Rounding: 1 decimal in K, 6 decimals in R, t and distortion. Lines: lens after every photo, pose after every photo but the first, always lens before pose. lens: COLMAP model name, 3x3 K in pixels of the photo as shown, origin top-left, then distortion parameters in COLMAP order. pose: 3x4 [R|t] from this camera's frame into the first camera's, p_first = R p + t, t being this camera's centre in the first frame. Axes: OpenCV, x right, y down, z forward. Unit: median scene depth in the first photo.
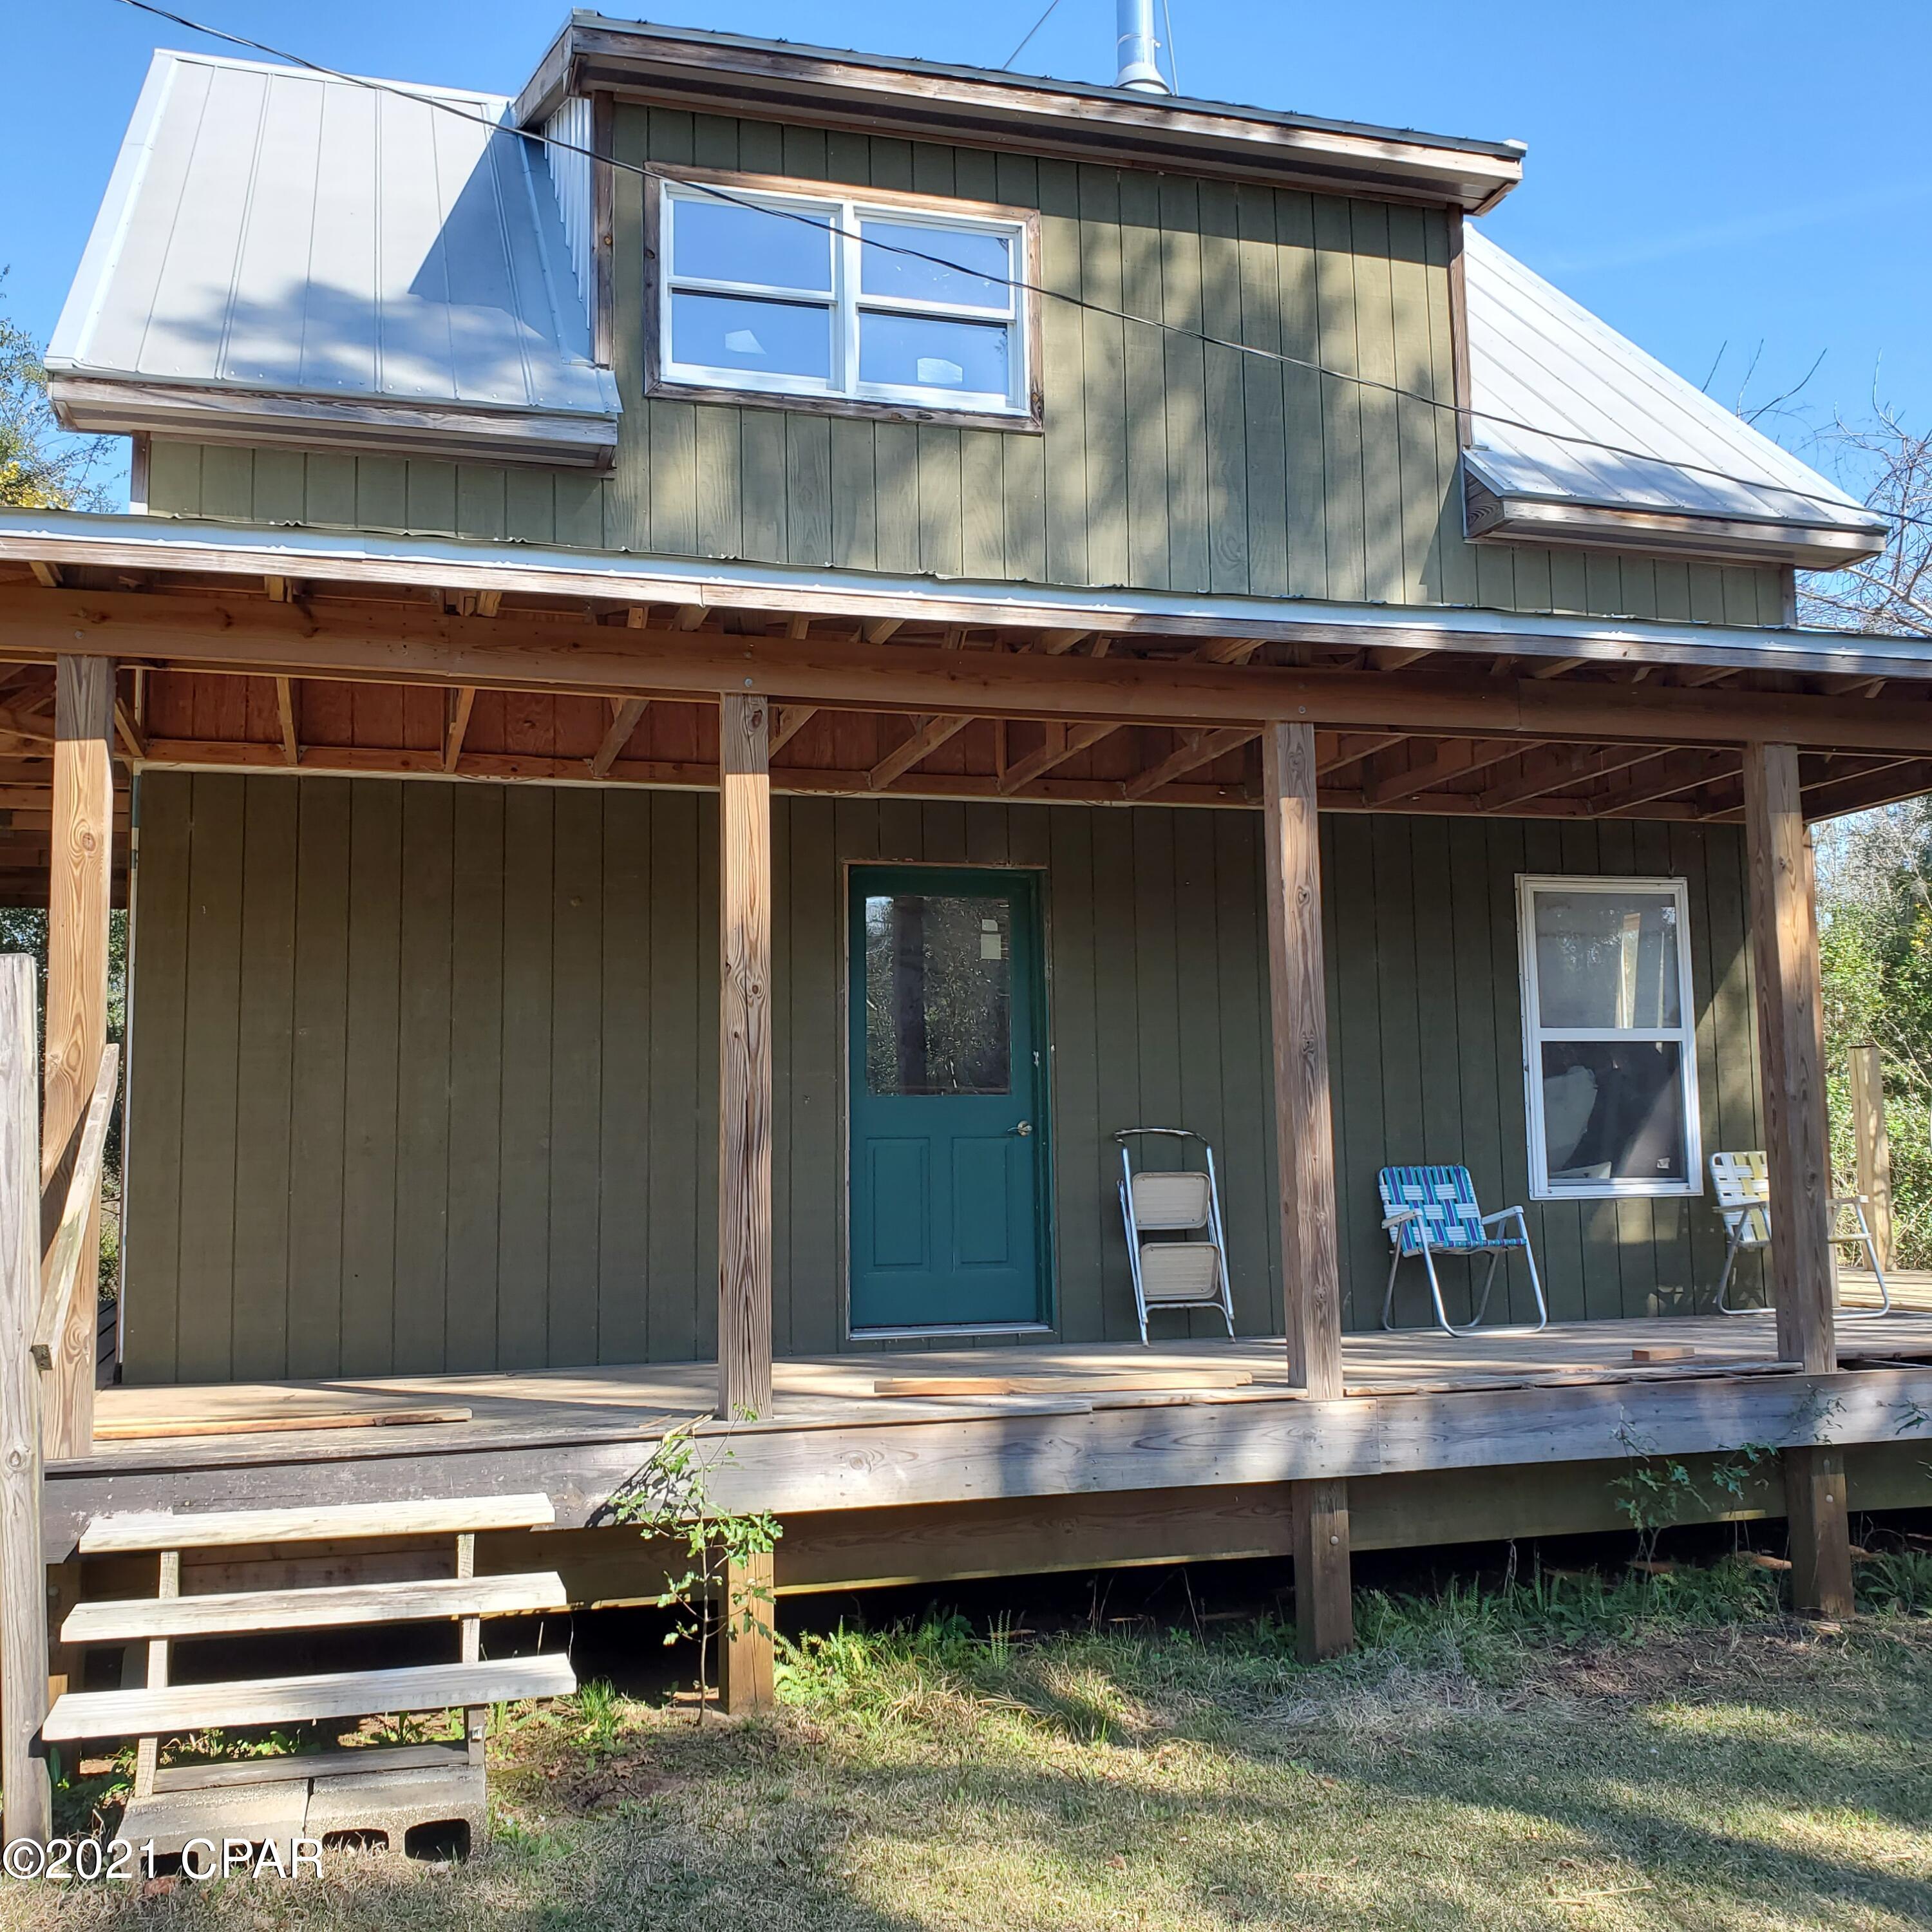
lens RADIAL K [[2038.4, 0, 949.9], [0, 2038.4, 968.5], [0, 0, 1]] dist [0.025671, 0.000000]
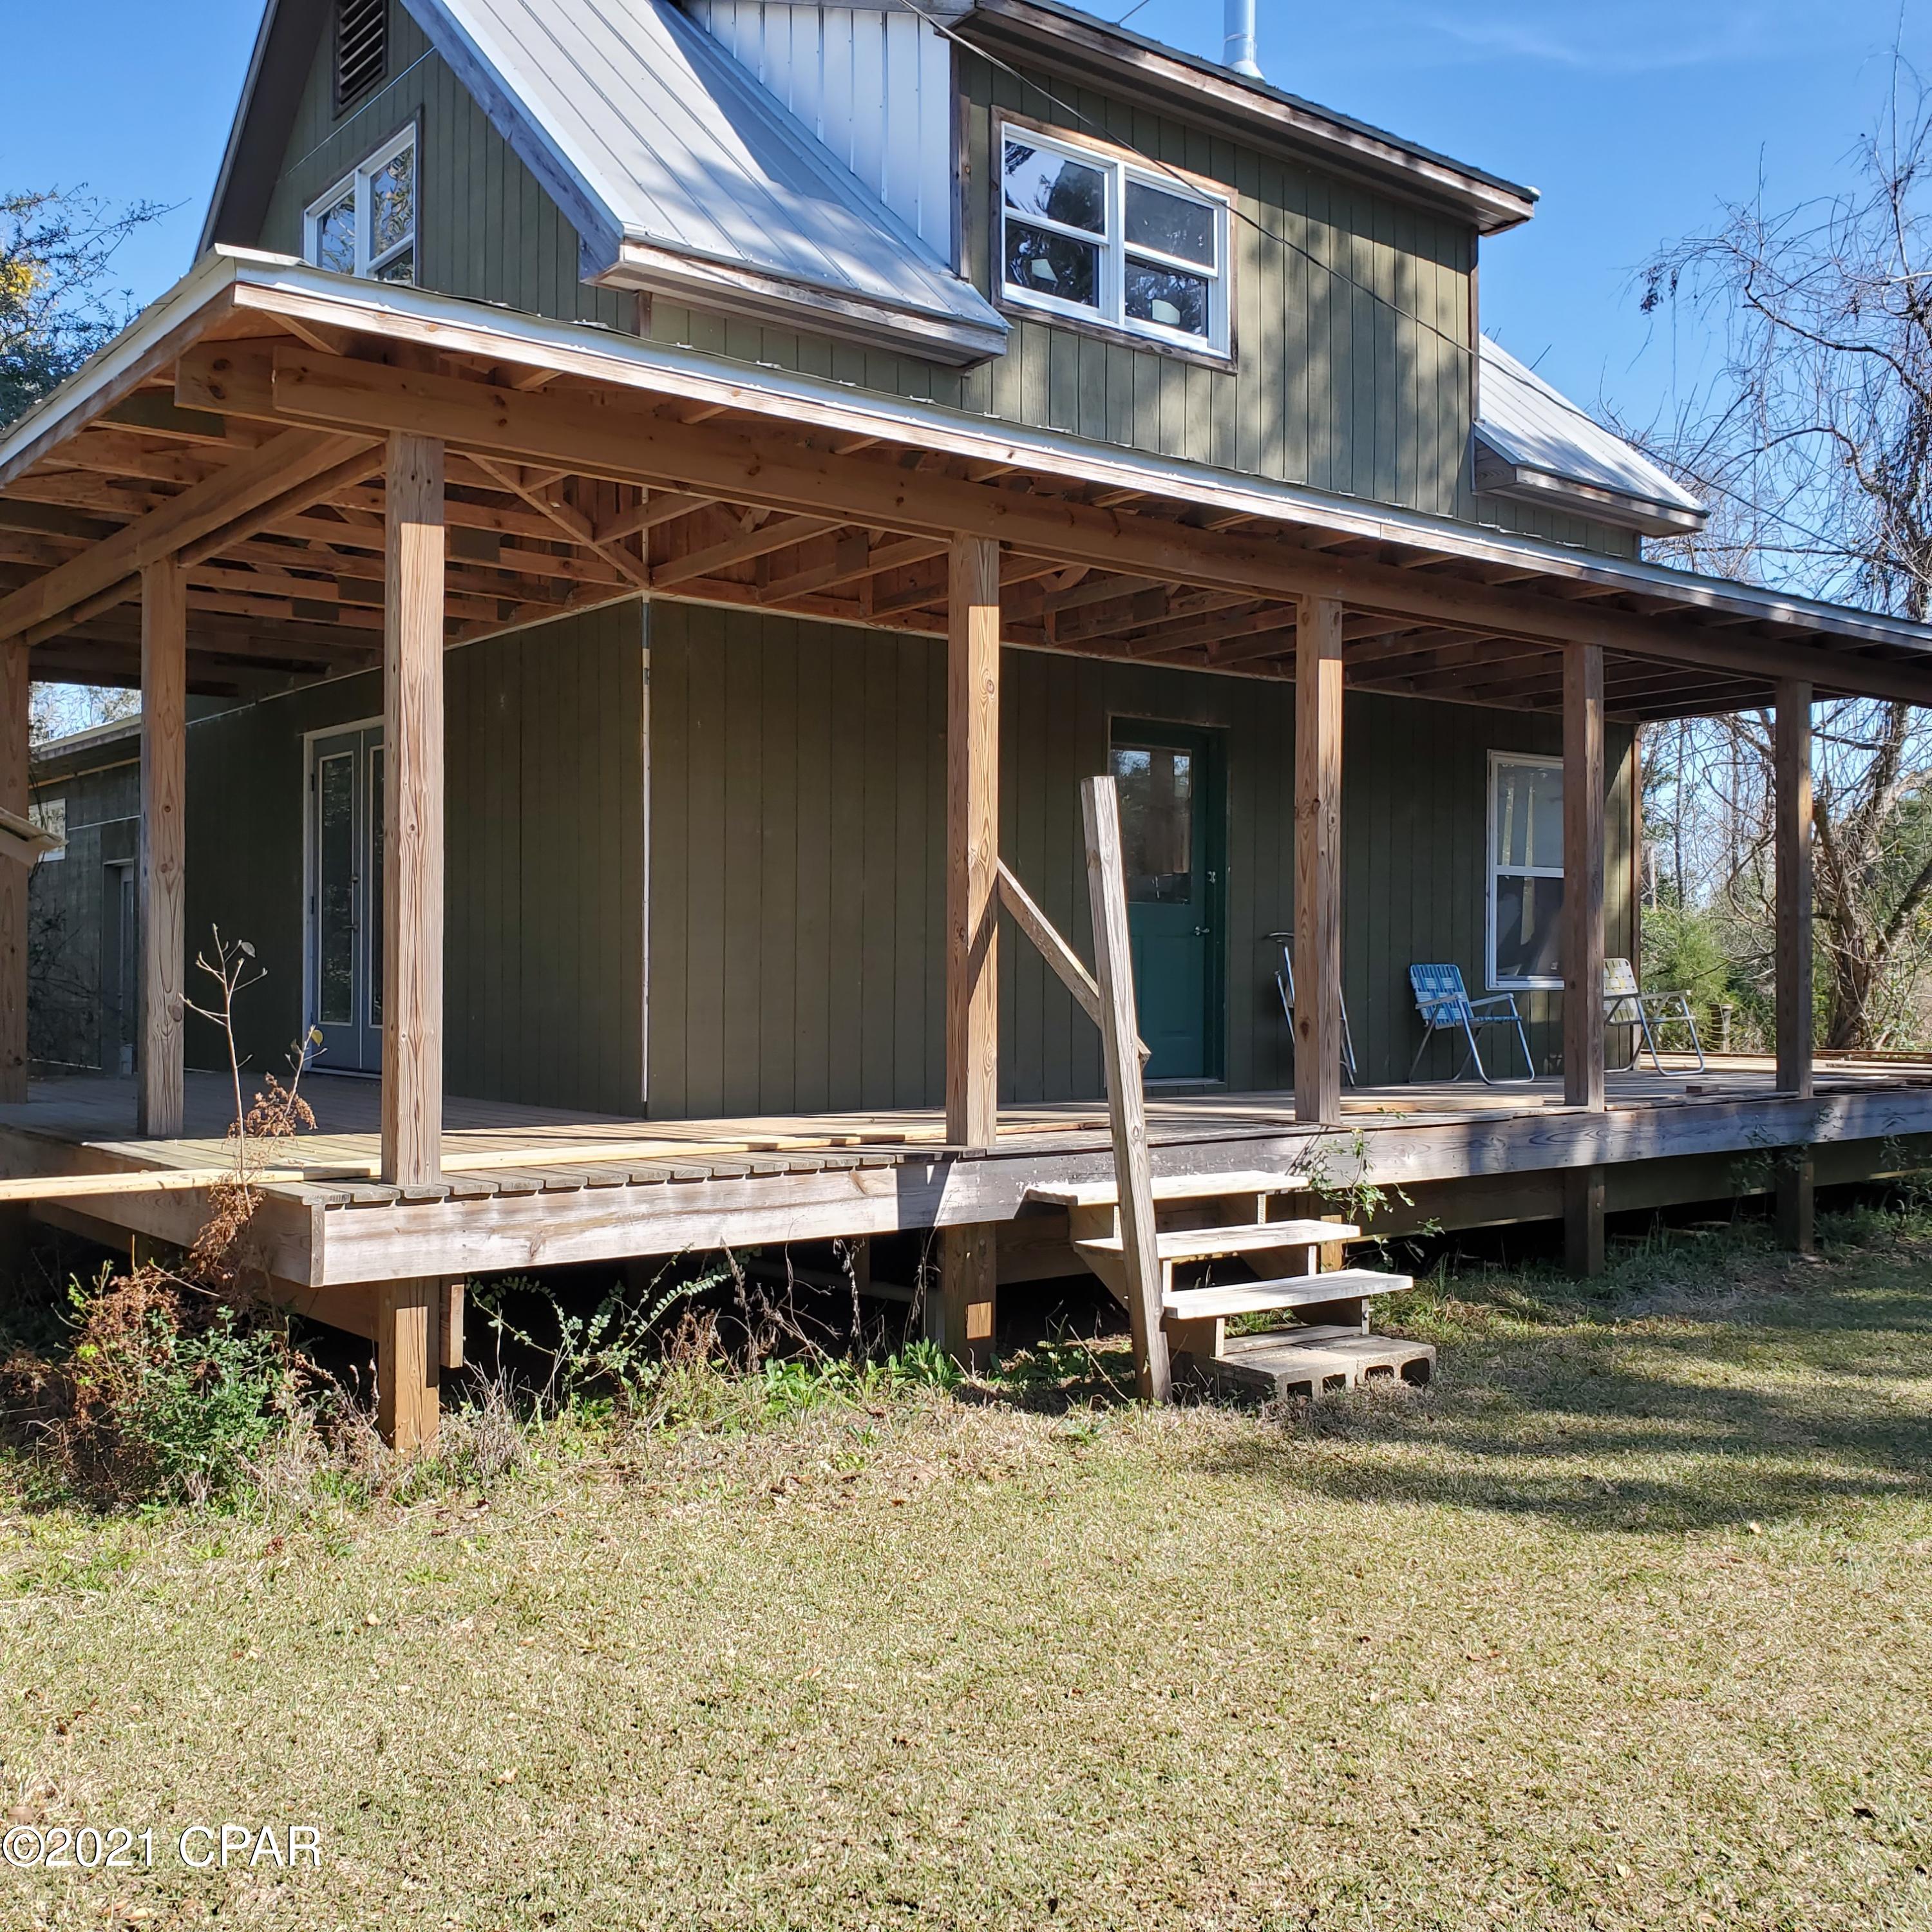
lens RADIAL K [[2038.4, 0, 968.1], [0, 2038.4, 976.2], [0, 0, 1]] dist [0.025671, 0.000000]
pose [[0.925610, 0.019721, 0.377963, -0.600995], [-0.054940, 0.995065, 0.082627, 0.011093], [-0.374469, -0.097246, 0.922126, -0.136968]]
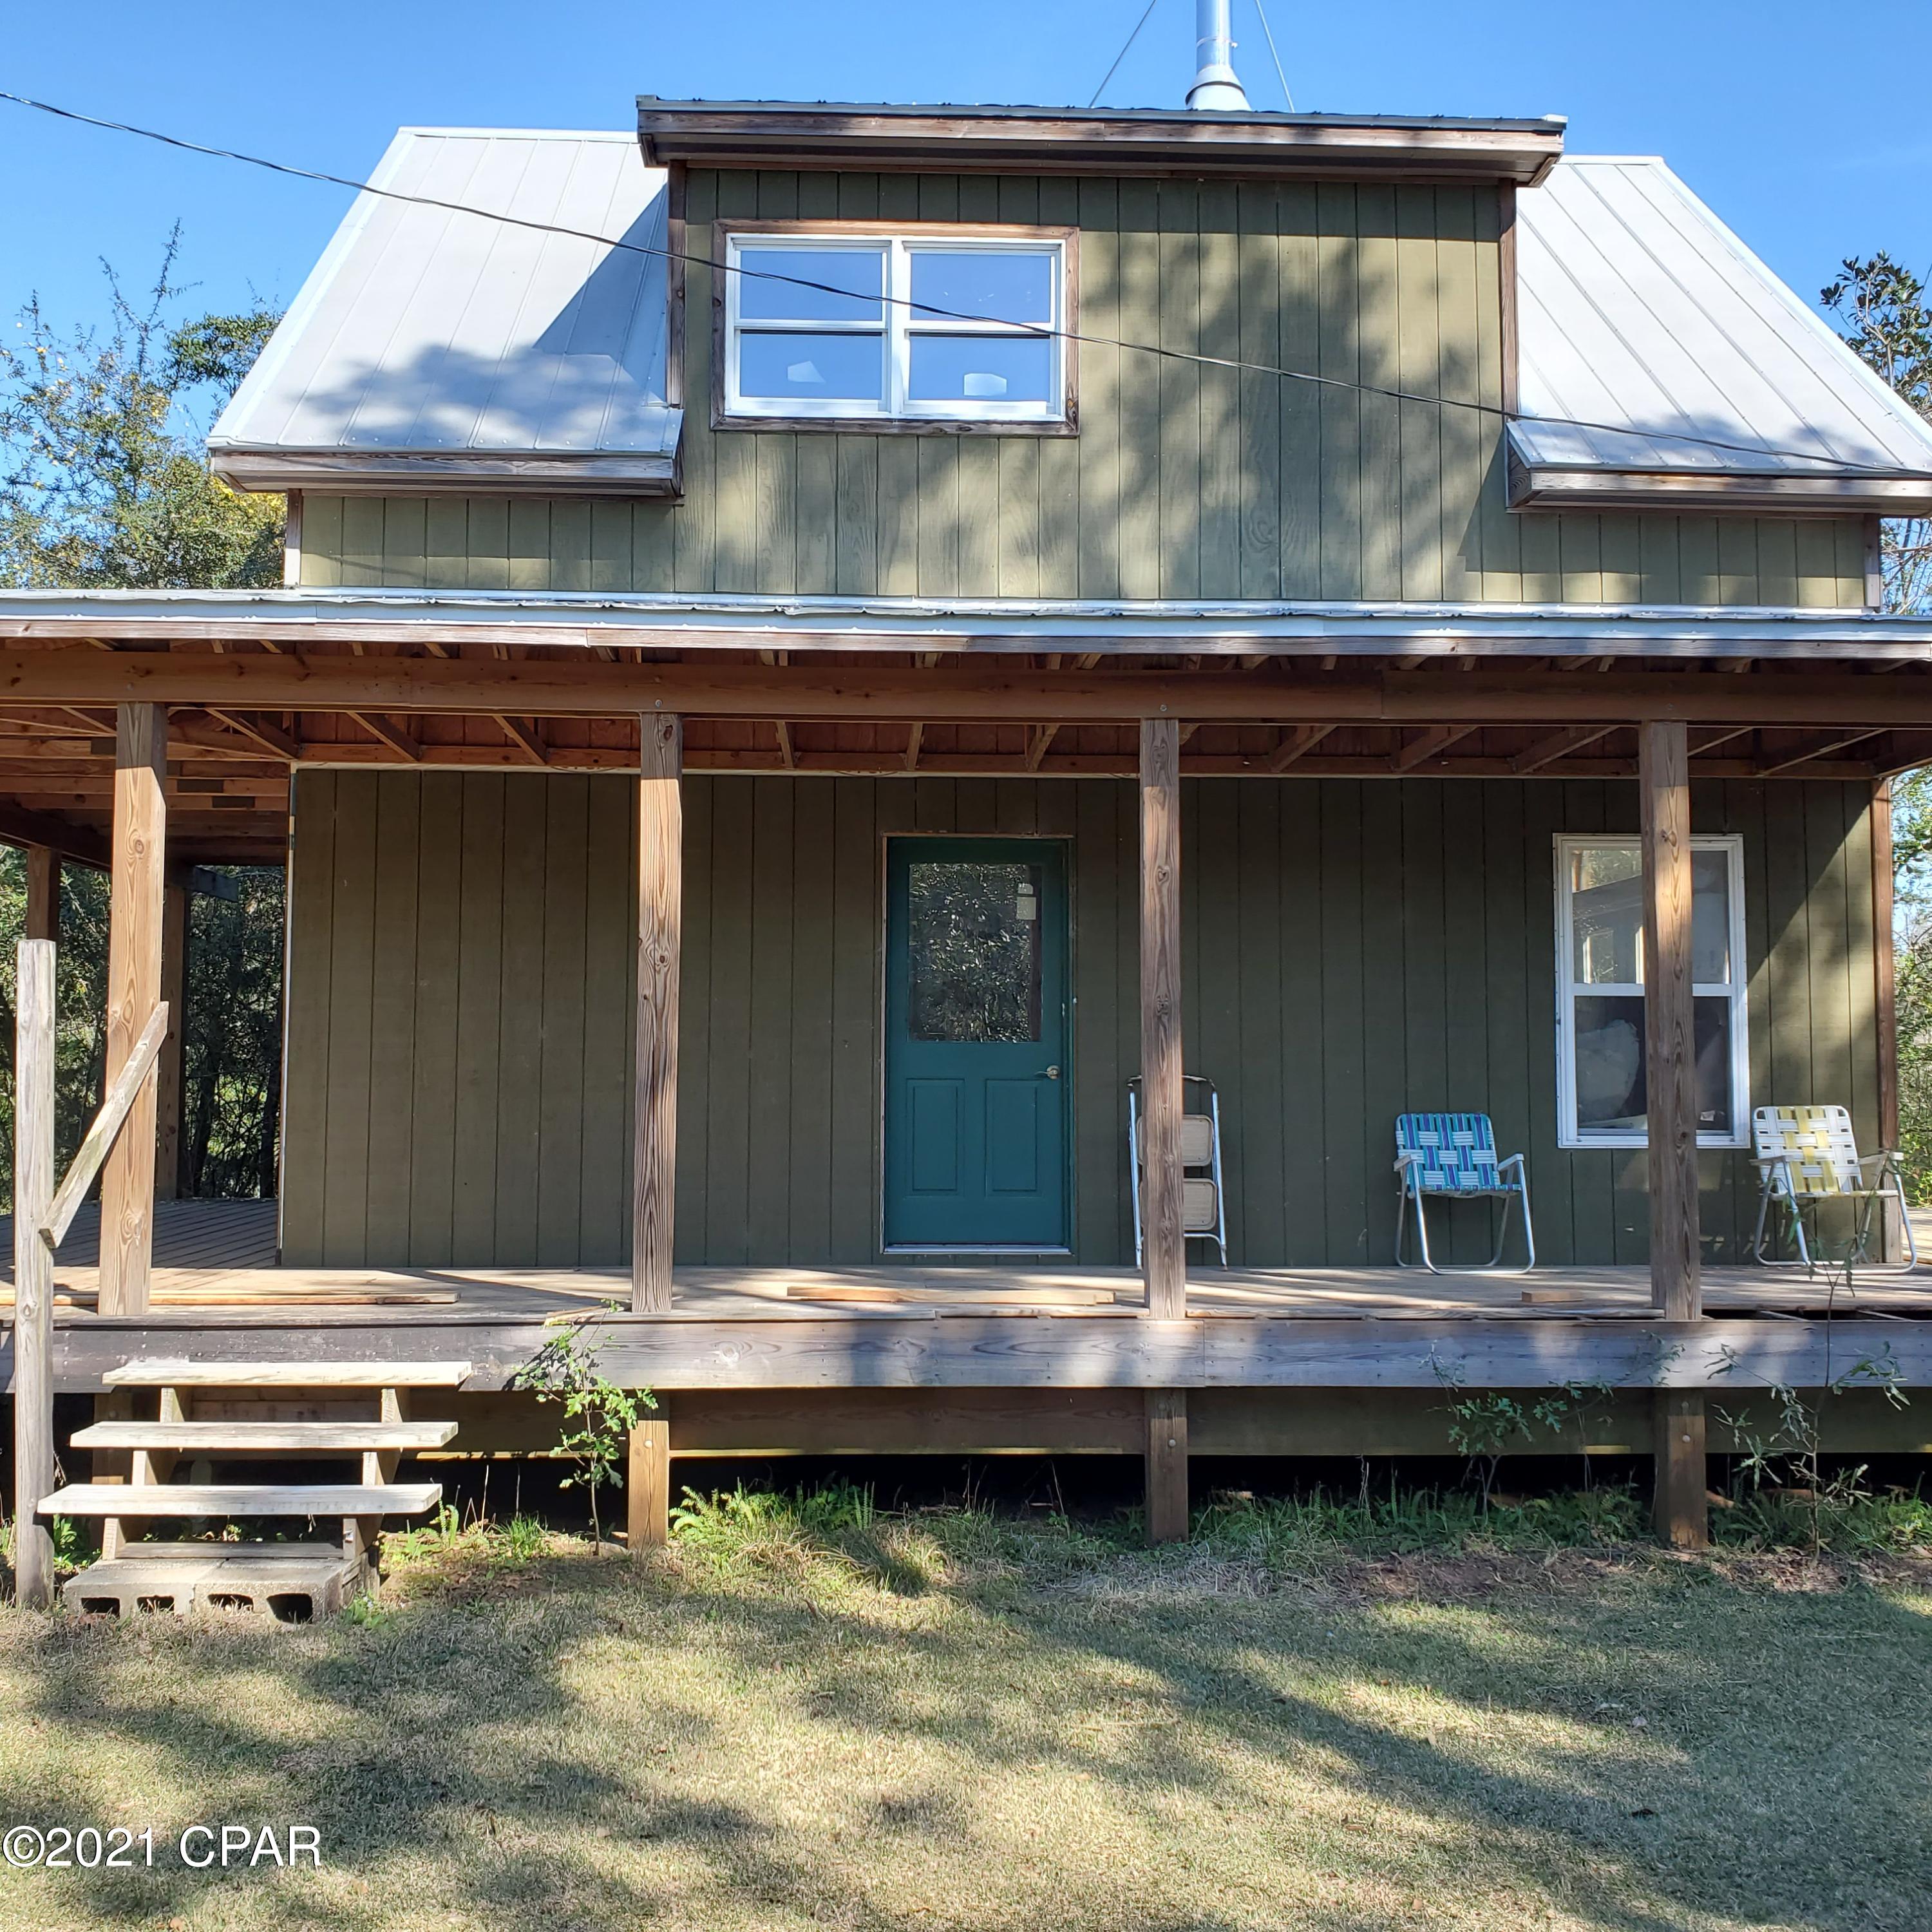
lens RADIAL K [[2038.4, 0, 936.6], [0, 2038.4, 977.0], [0, 0, 1]] dist [0.025671, 0.000000]
pose [[0.969704, 0.007061, -0.244179, 0.252679], [0.003578, 0.999064, 0.043099, -0.021757], [0.244255, -0.042667, 0.968772, -0.090529]]
